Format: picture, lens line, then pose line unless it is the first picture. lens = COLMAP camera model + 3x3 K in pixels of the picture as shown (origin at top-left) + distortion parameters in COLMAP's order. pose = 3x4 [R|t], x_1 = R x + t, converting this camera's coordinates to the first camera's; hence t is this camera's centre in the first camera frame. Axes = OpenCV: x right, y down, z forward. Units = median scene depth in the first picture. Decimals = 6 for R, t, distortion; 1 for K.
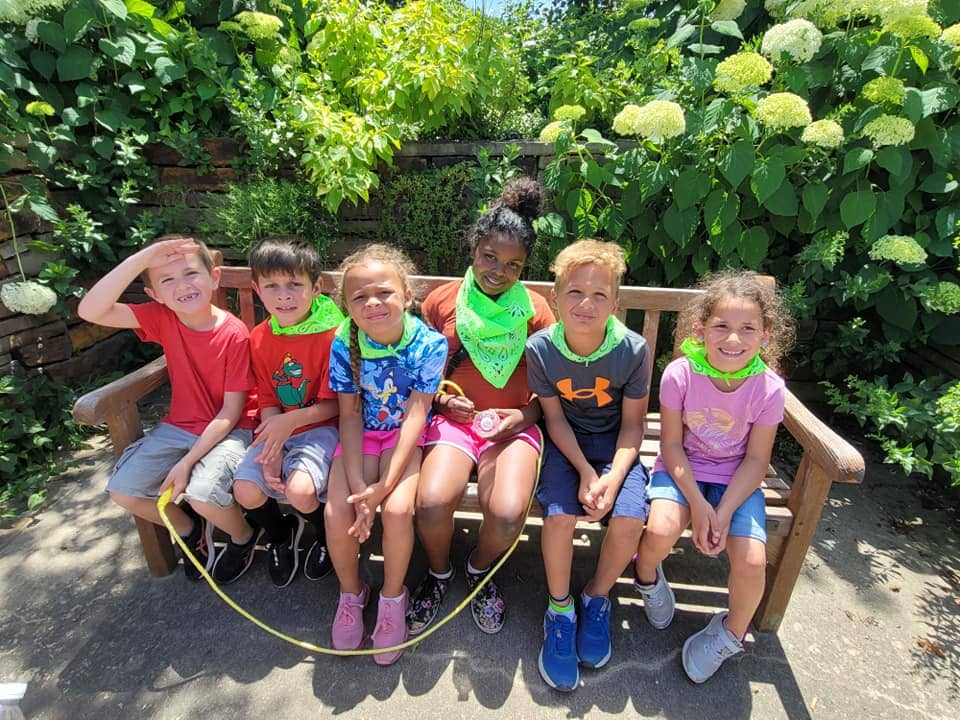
lens RADIAL K [[519.8, 0, 482.7], [0, 519.8, 354.4], [0, 0, 1]] dist [-0.003256, -0.000787]
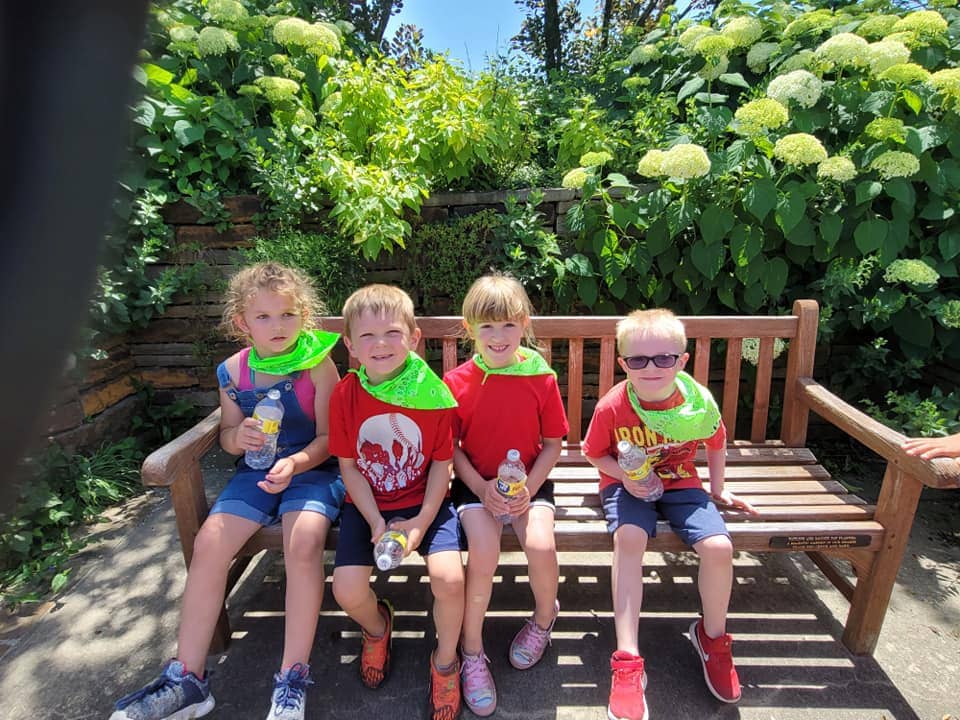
lens RADIAL K [[519.8, 0, 480.2], [0, 519.8, 355.7], [0, 0, 1]] dist [-0.003256, -0.000787]
pose [[0.996356, -0.052962, 0.066862, -0.151226], [0.059547, 0.993135, -0.100679, 0.021782], [-0.061070, 0.104293, 0.992670, 0.011638]]
